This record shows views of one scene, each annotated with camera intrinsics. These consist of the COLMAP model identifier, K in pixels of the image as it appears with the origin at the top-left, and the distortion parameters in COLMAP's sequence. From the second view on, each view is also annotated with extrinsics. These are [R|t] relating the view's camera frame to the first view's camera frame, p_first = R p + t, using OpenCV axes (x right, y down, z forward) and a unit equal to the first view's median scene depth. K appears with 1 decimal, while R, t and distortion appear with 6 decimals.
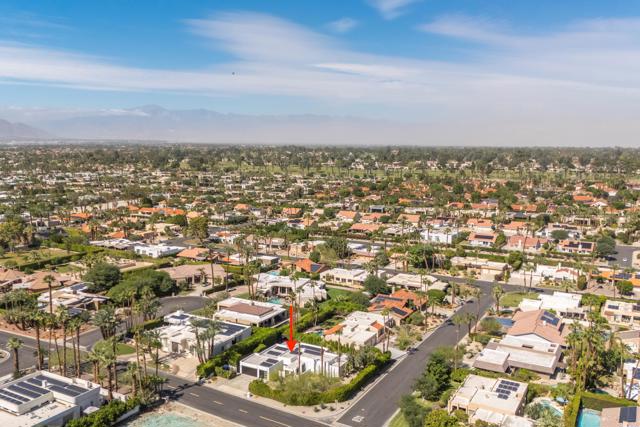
lens RADIAL K [[522.2, 0, 320.7], [0, 522.2, 213.0], [0, 0, 1]] dist [0.051529, -0.002541]
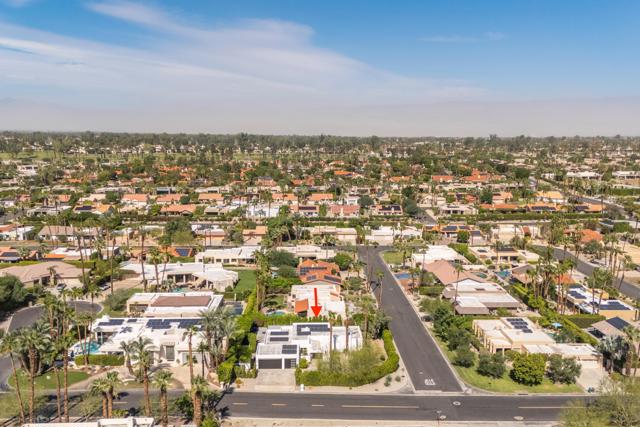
lens RADIAL K [[522.2, 0, 320.3], [0, 522.2, 213.6], [0, 0, 1]] dist [0.051529, -0.002541]
pose [[0.867949, -0.074168, 0.491085, -0.422773], [0.059808, 0.997200, 0.044901, 0.027660], [-0.493040, -0.009601, 0.869954, 0.217701]]
